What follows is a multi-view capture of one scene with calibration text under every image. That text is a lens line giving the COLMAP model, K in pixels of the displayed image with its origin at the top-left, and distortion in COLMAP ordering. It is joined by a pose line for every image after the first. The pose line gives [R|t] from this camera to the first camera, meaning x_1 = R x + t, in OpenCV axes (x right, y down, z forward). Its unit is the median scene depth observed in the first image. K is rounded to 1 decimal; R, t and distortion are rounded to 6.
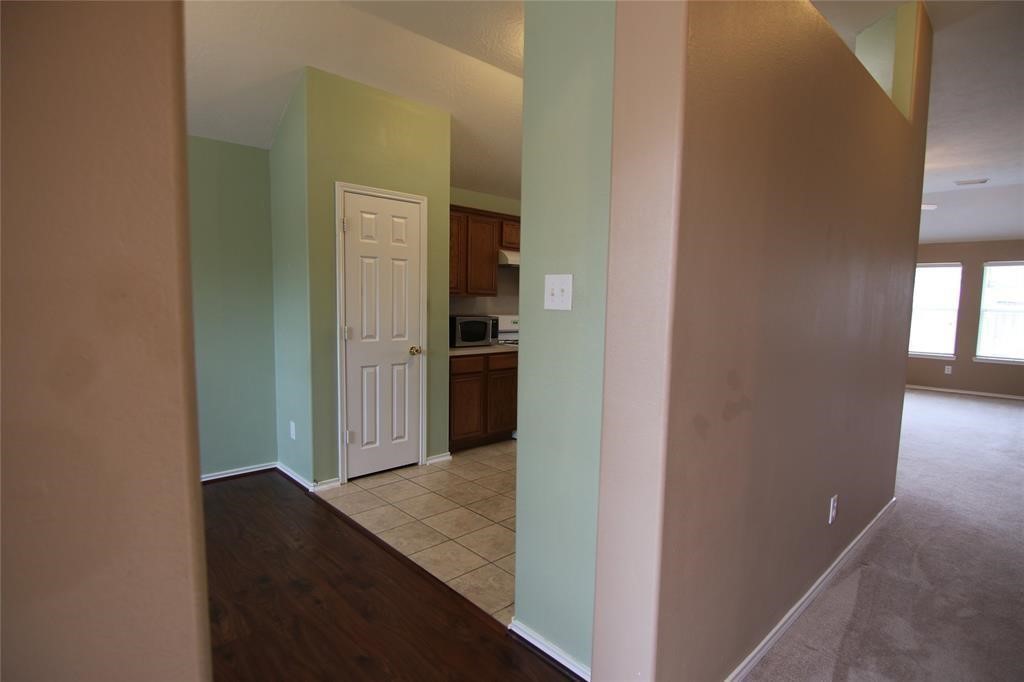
lens RADIAL K [[516.8, 0, 507.7], [0, 516.8, 350.4], [0, 0, 1]] dist [0.001339, -0.016866]
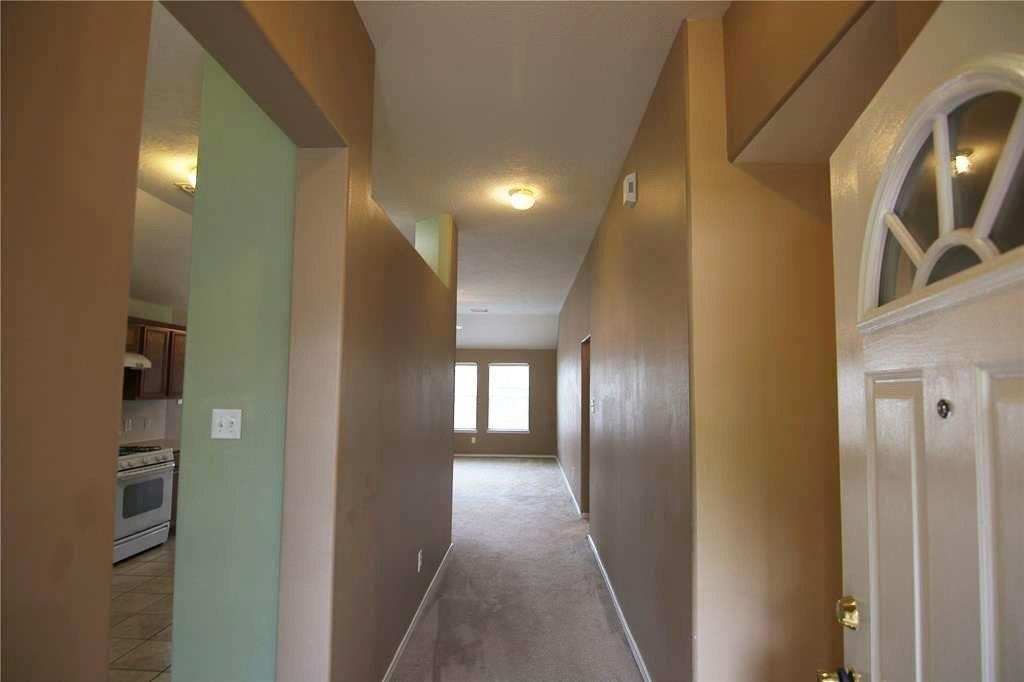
lens RADIAL K [[516.8, 0, 507.7], [0, 516.8, 350.4], [0, 0, 1]] dist [0.001339, -0.016866]
pose [[0.708873, 0.041213, 0.704131, -0.197896], [0.068427, 0.989564, -0.126808, -0.058596], [-0.702009, 0.138073, 0.698655, -0.212171]]
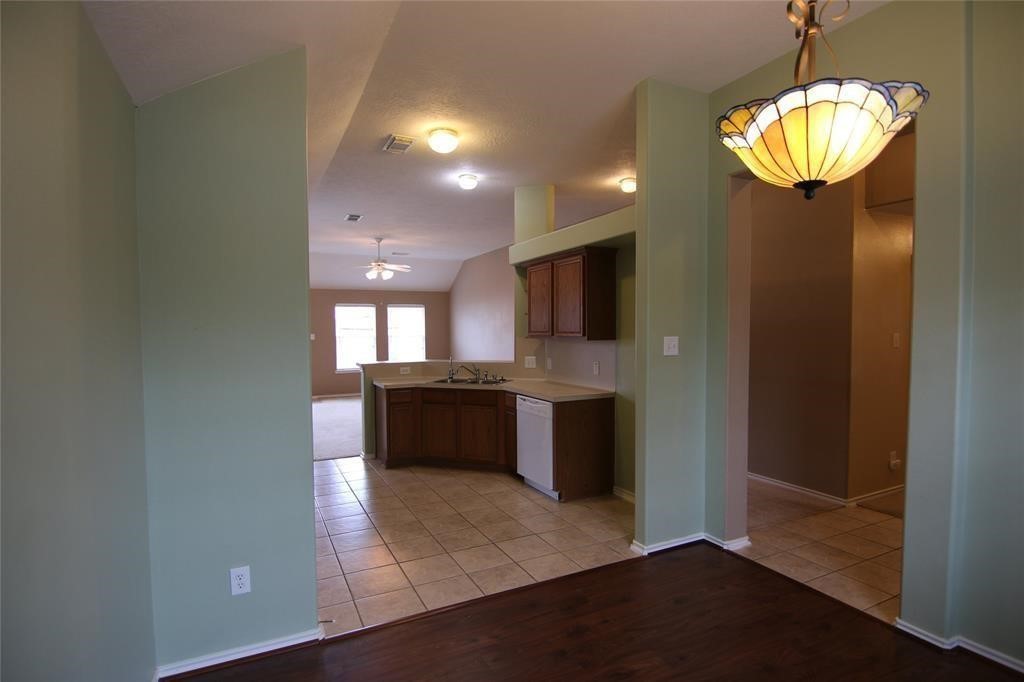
lens RADIAL K [[516.8, 0, 507.7], [0, 516.8, 350.4], [0, 0, 1]] dist [0.001339, -0.016866]
pose [[0.278097, -0.058700, 0.958758, -1.318019], [0.101551, 0.994334, 0.031423, -0.152717], [-0.955170, 0.088624, 0.282483, 0.728214]]
